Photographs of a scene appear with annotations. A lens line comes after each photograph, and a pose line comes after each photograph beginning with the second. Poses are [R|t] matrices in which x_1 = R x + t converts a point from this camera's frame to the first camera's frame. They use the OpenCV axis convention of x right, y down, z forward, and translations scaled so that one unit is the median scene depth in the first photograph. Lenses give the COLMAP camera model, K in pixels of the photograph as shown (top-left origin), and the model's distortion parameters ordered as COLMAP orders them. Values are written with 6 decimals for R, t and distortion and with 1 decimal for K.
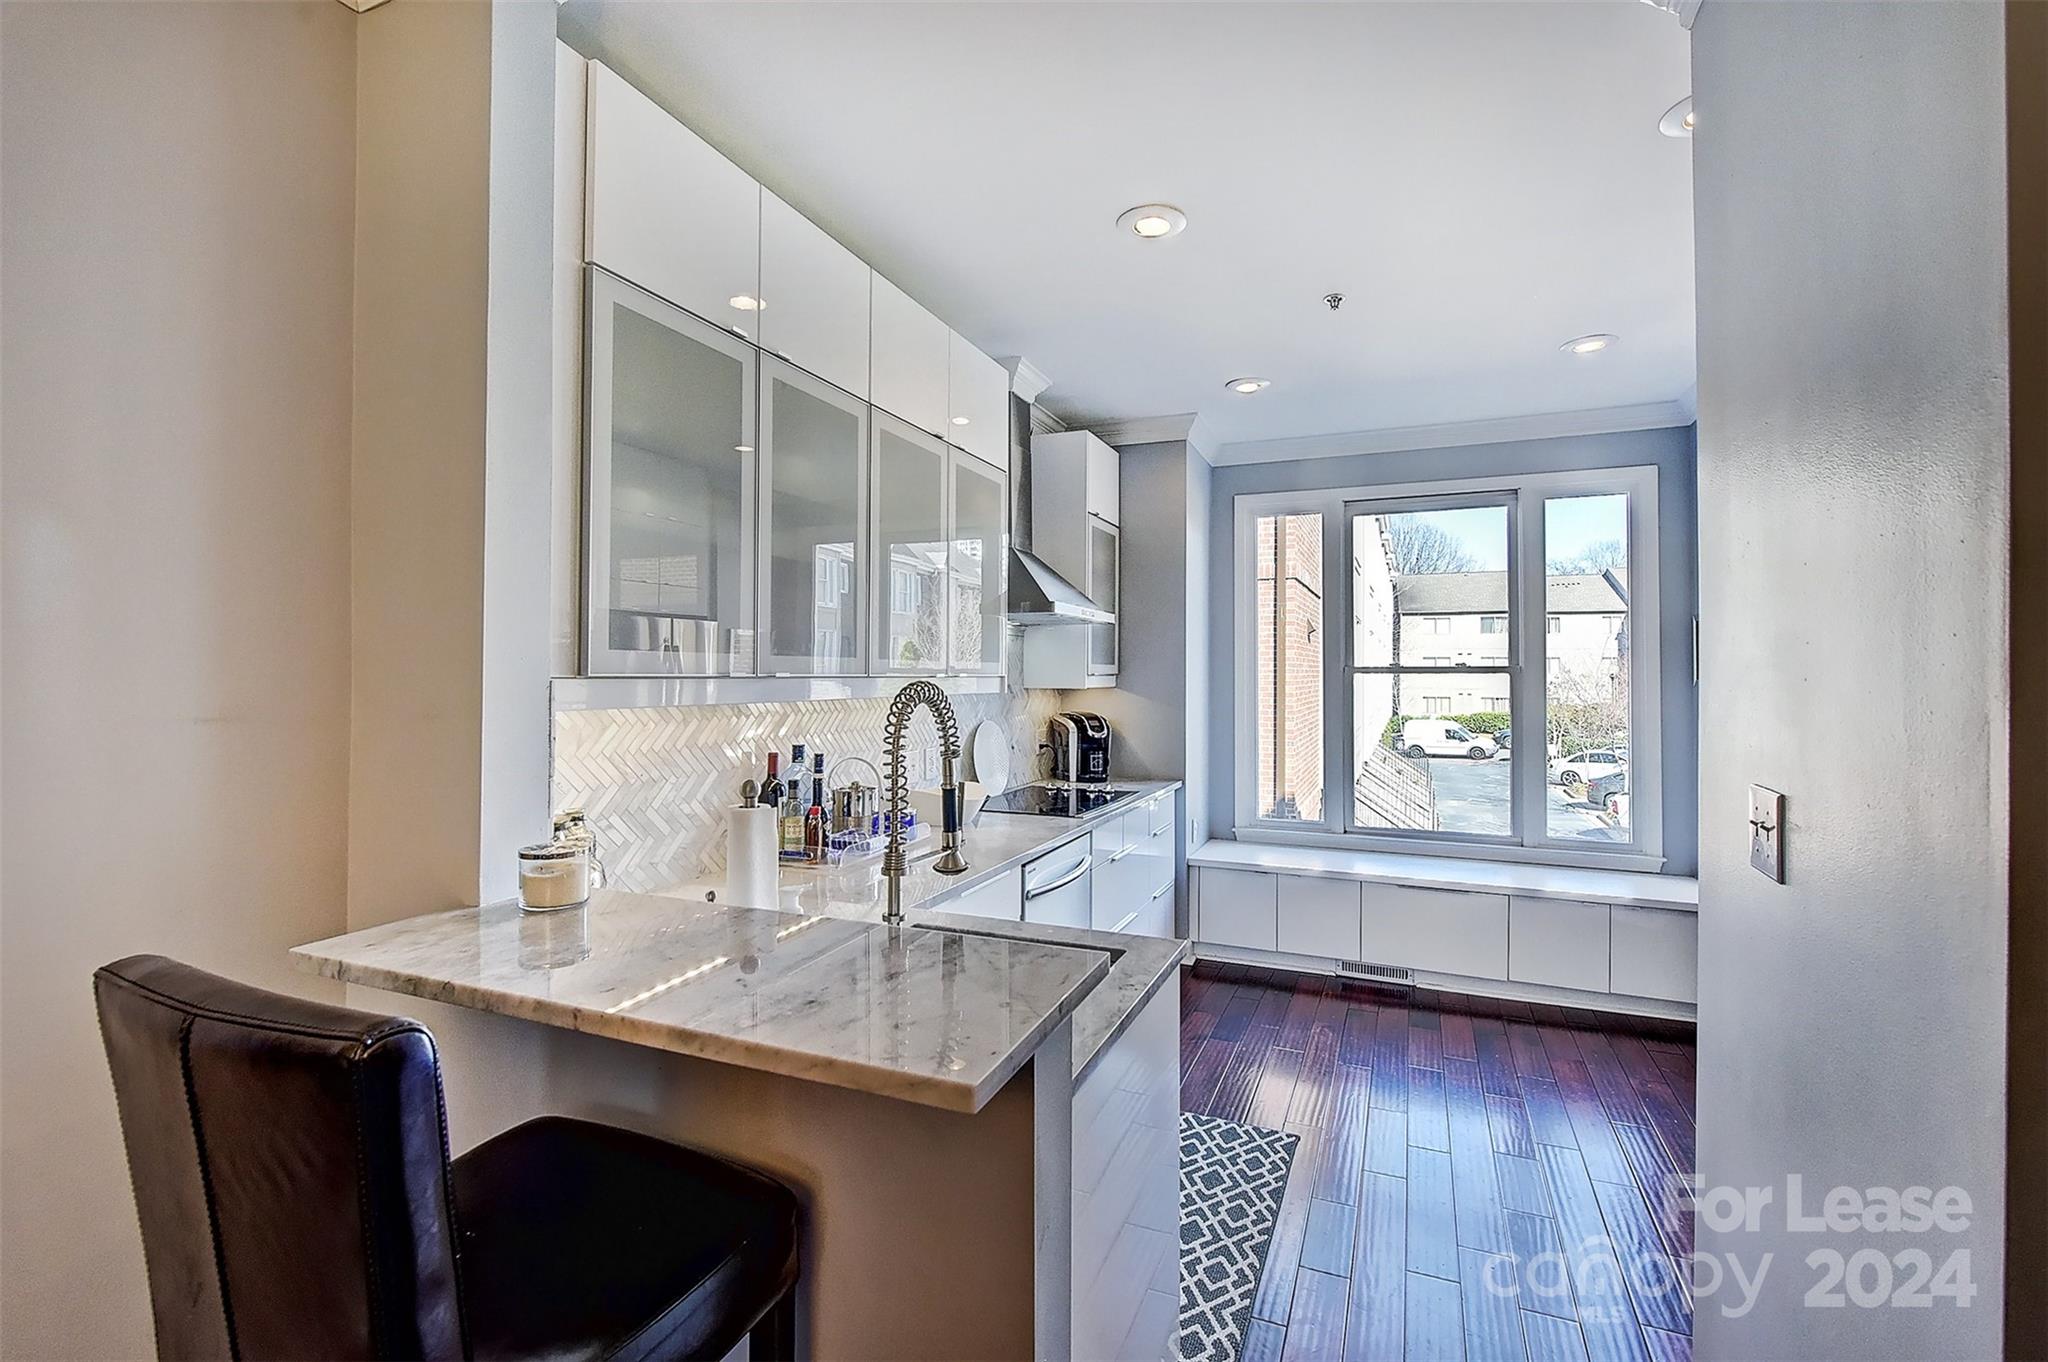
lens RADIAL K [[948.2, 0, 988.9], [0, 948.2, 654.2], [0, 0, 1]] dist [0.013840, 0.000194]
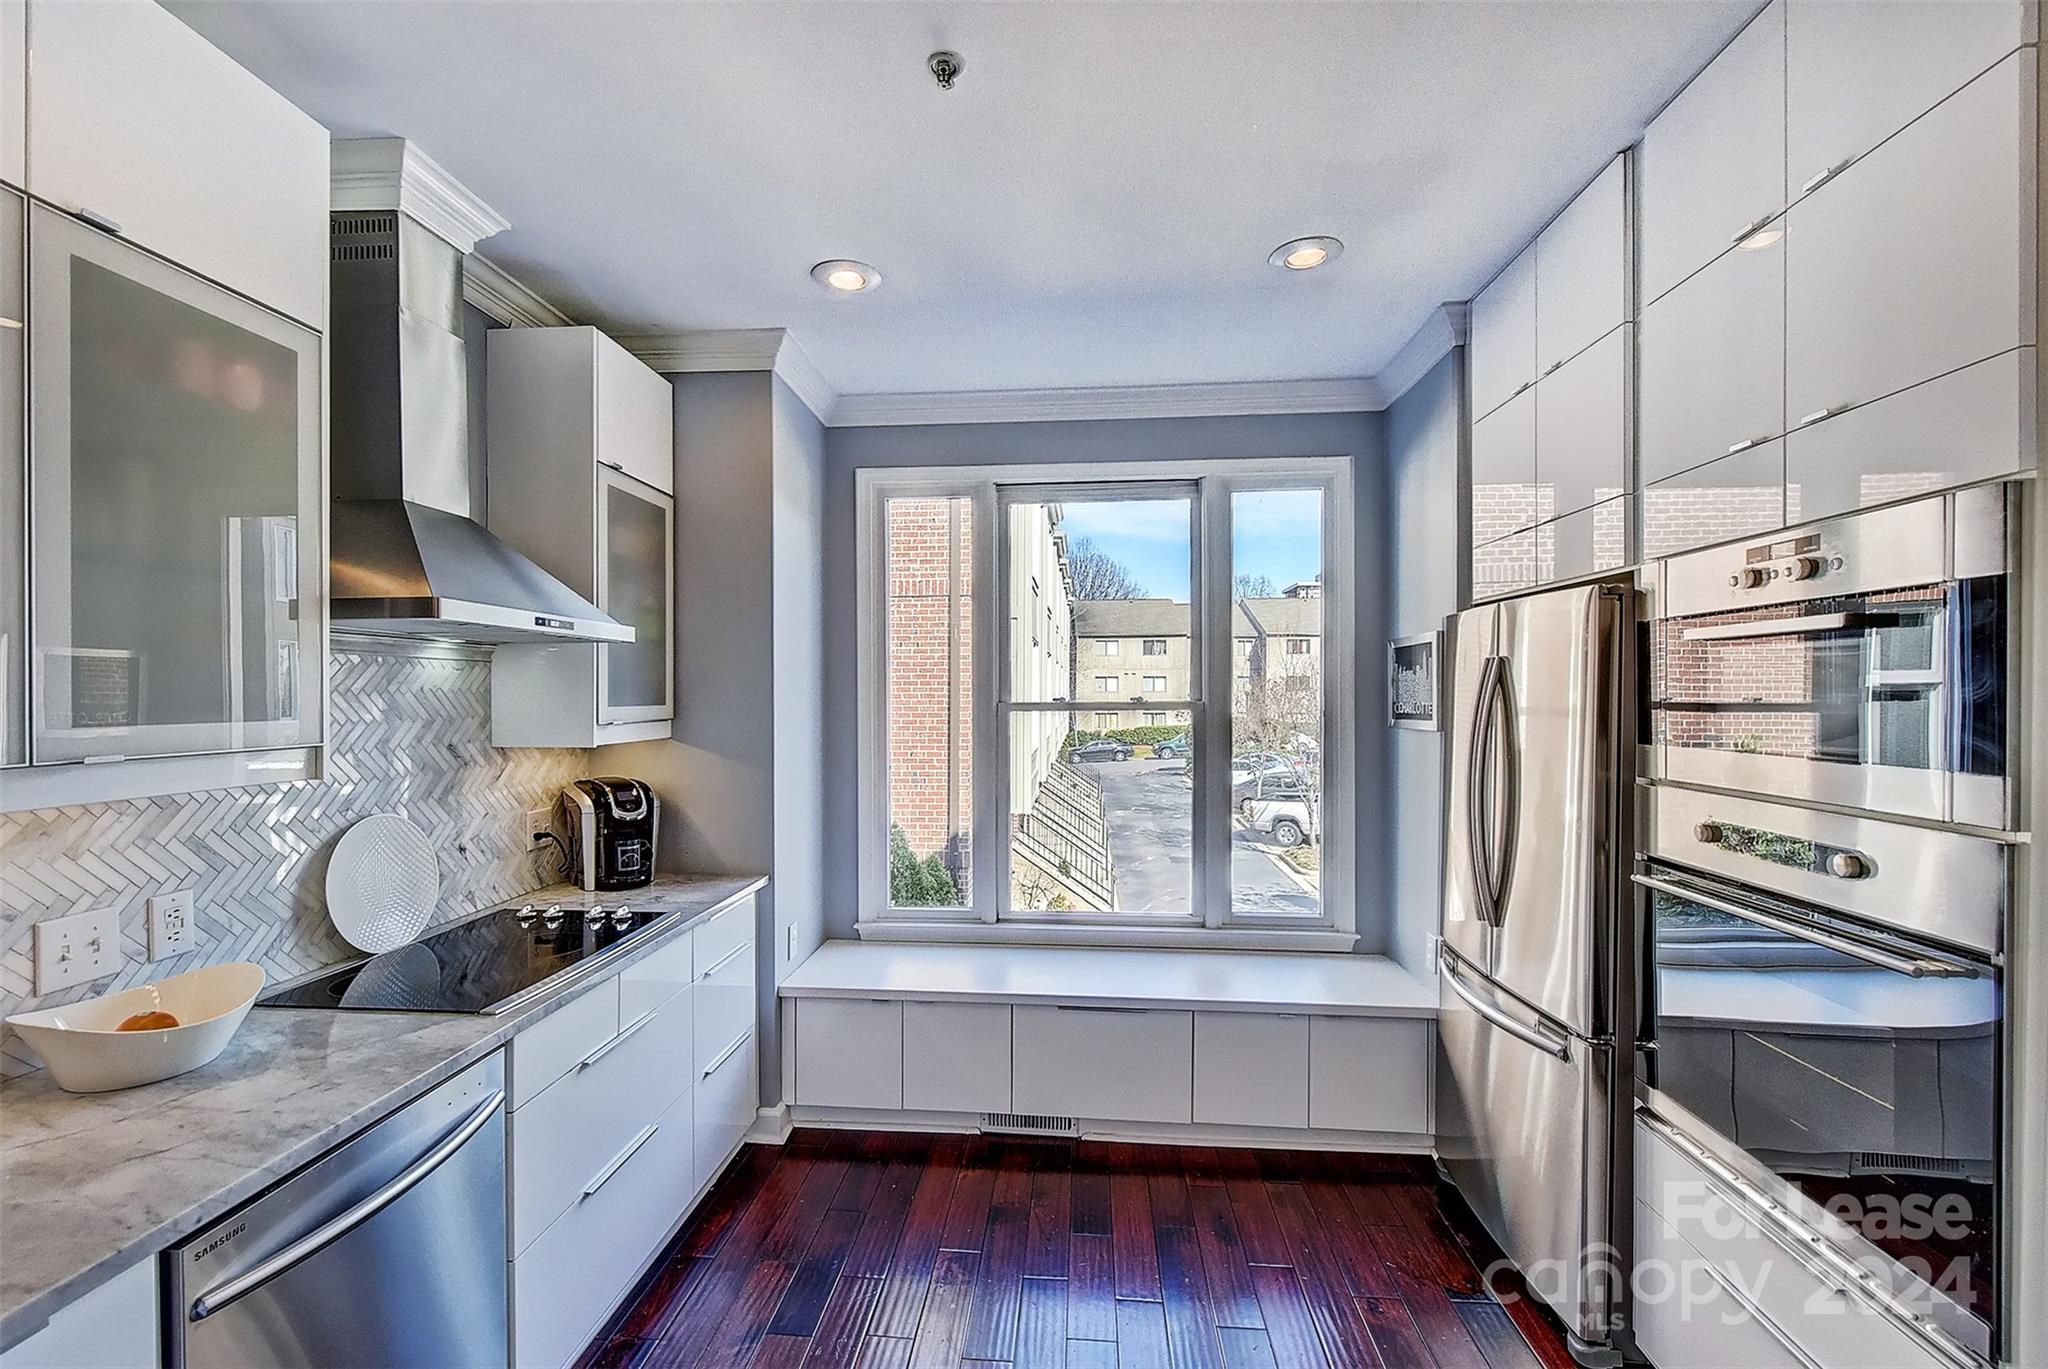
lens RADIAL K [[882.2, 0, 1019.9], [0, 882.2, 688.8], [0, 0, 1]] dist [-0.000628, -0.000045]
pose [[0.942077, -0.006031, 0.335343, 0.162677], [-0.000695, 0.999801, 0.019933, -0.012437], [-0.335397, -0.019012, 0.941885, 0.350224]]
